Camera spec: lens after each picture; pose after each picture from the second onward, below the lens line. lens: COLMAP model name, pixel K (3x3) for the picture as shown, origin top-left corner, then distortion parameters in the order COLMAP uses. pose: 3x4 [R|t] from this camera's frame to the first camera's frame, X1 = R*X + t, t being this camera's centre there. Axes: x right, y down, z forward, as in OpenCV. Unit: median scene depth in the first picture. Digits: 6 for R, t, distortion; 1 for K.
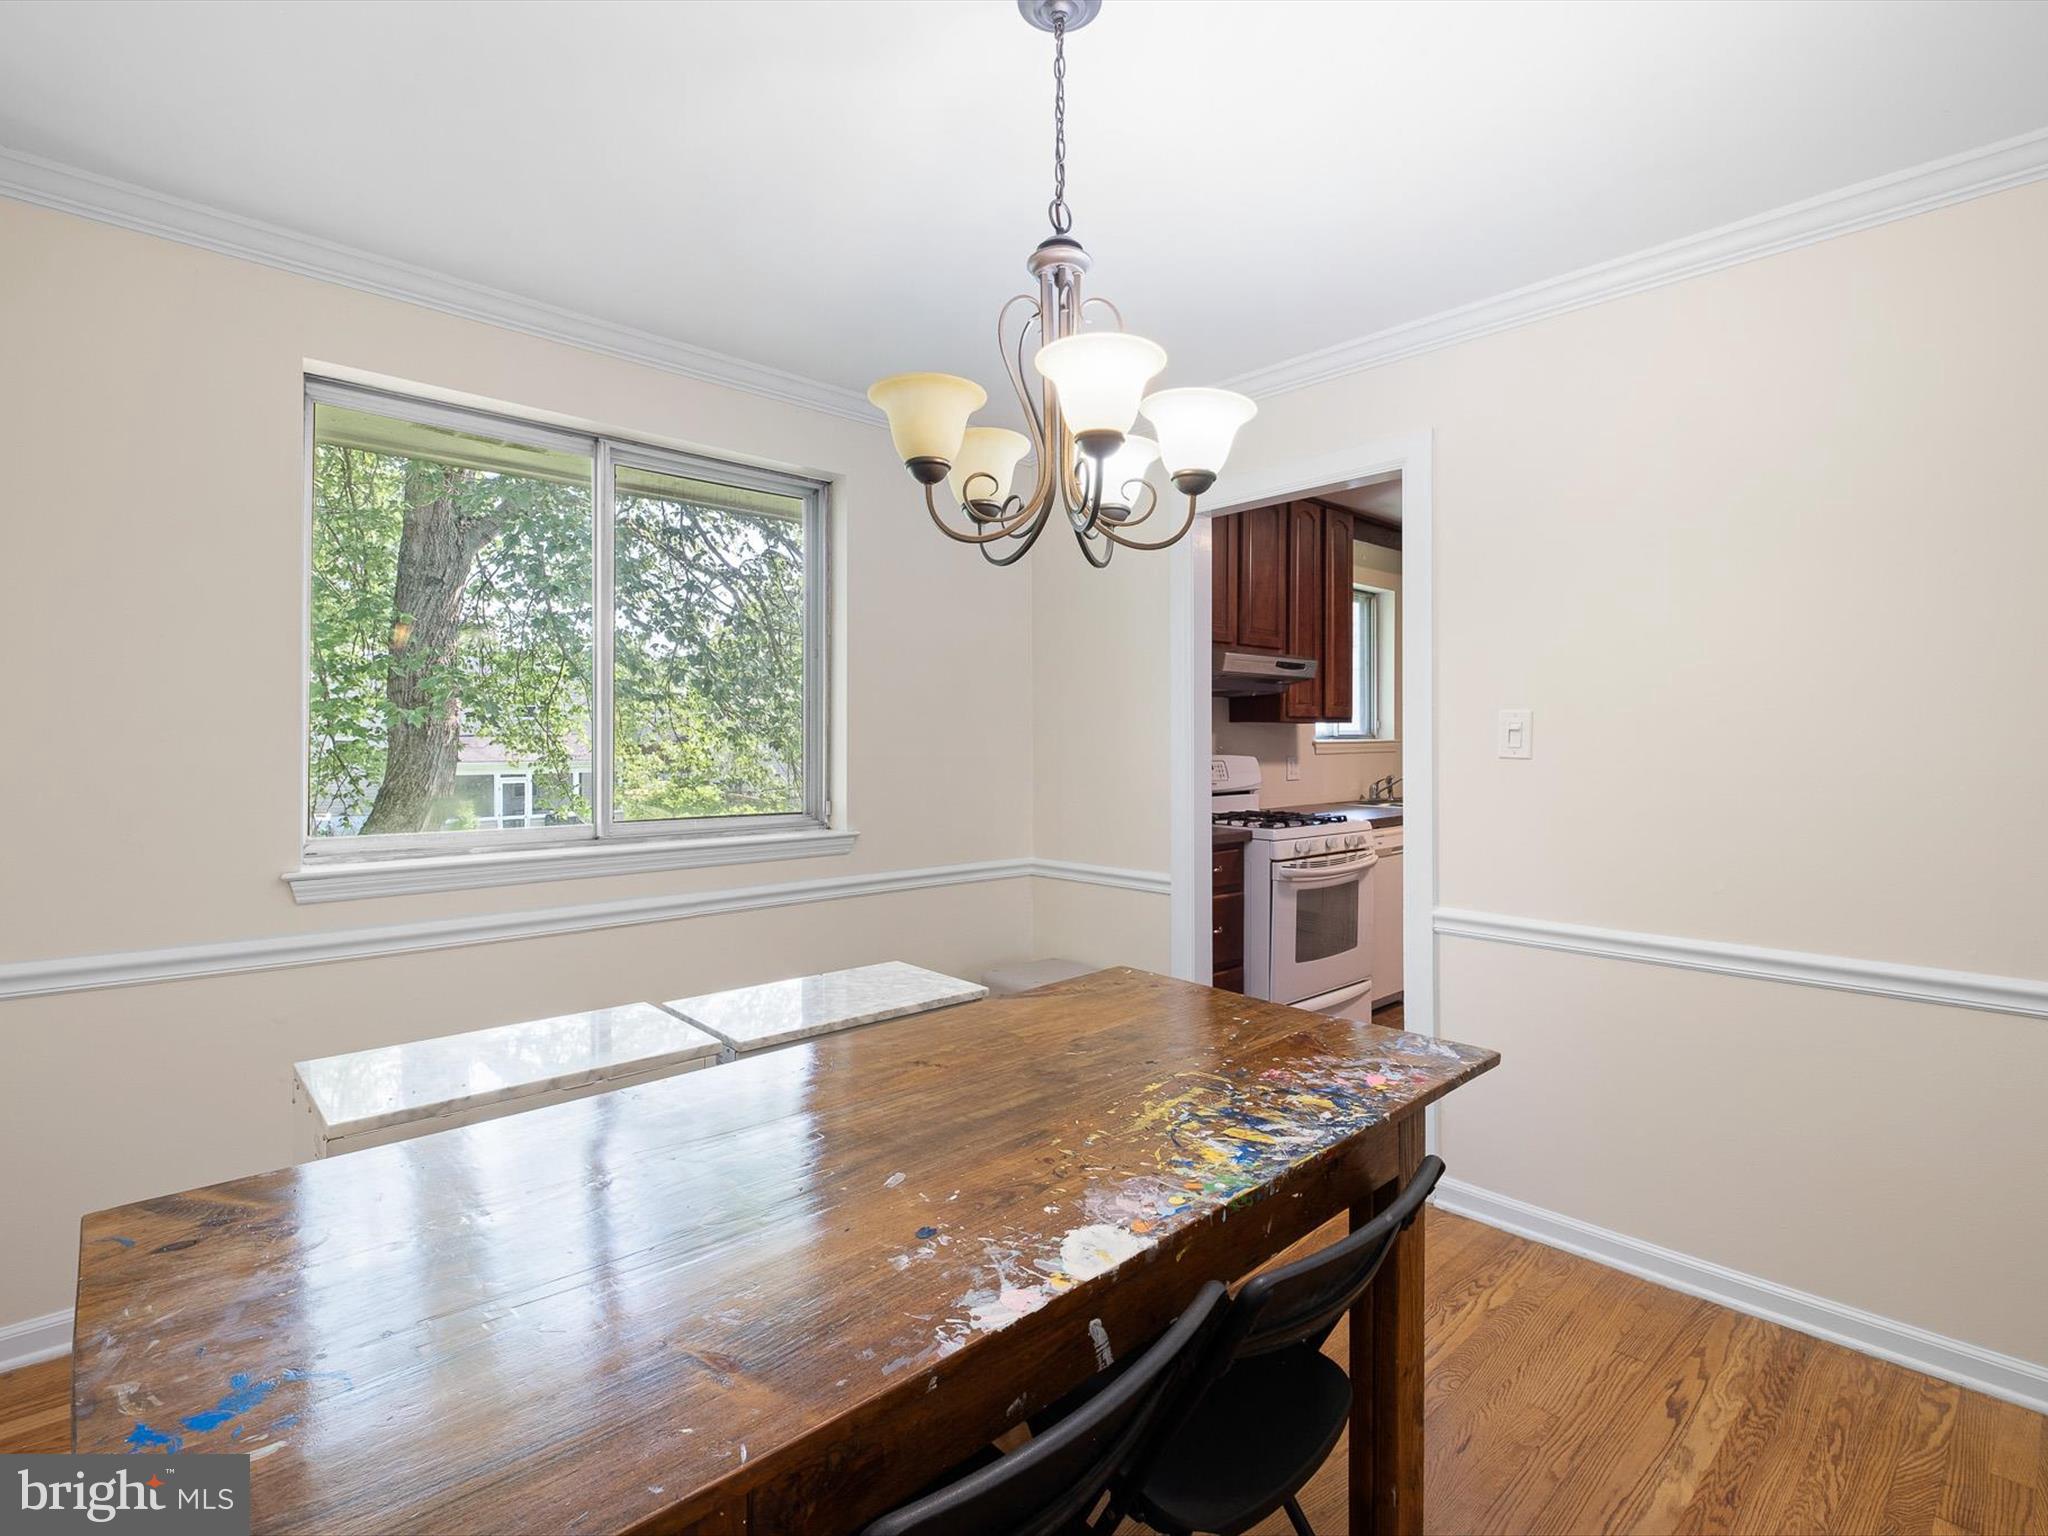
lens RADIAL K [[994.8, 0, 1029.1], [0, 994.8, 740.2], [0, 0, 1]] dist [0.018477, -0.014988]
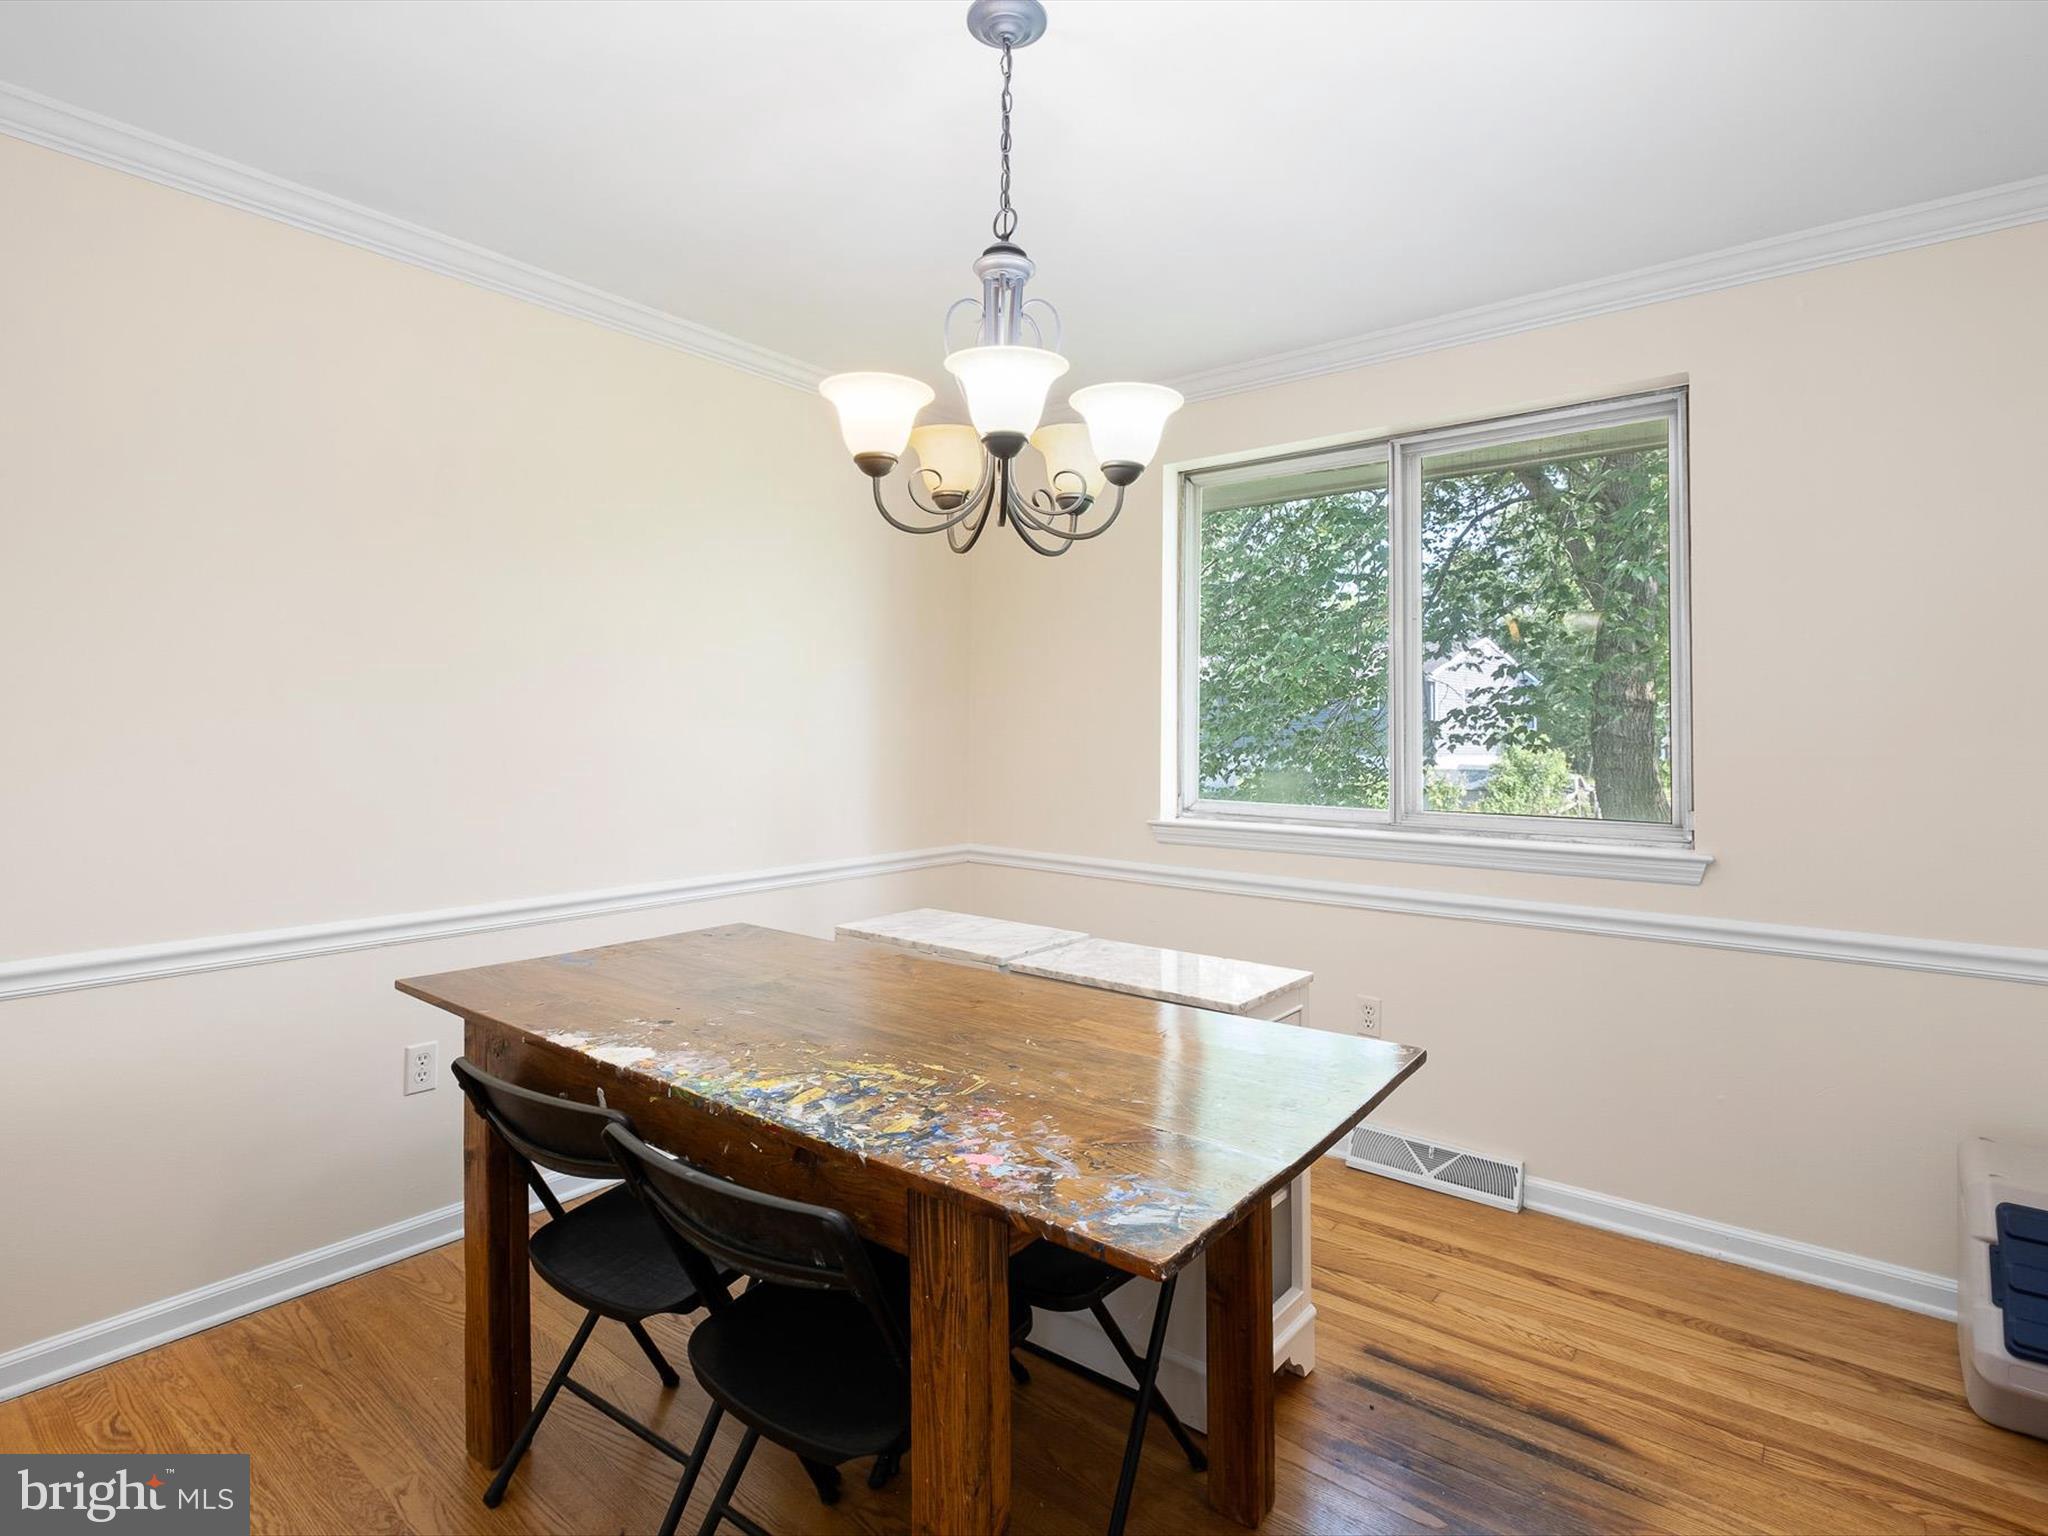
lens RADIAL K [[1032.1, 0, 1024.9], [0, 1032.1, 757.2], [0, 0, 1]] dist [-0.000328, -0.000049]
pose [[0.145798, 0.023625, -0.989032, 1.221585], [-0.003221, 0.999721, 0.023405, 0.007376], [0.989309, -0.000227, 0.145833, 0.977706]]
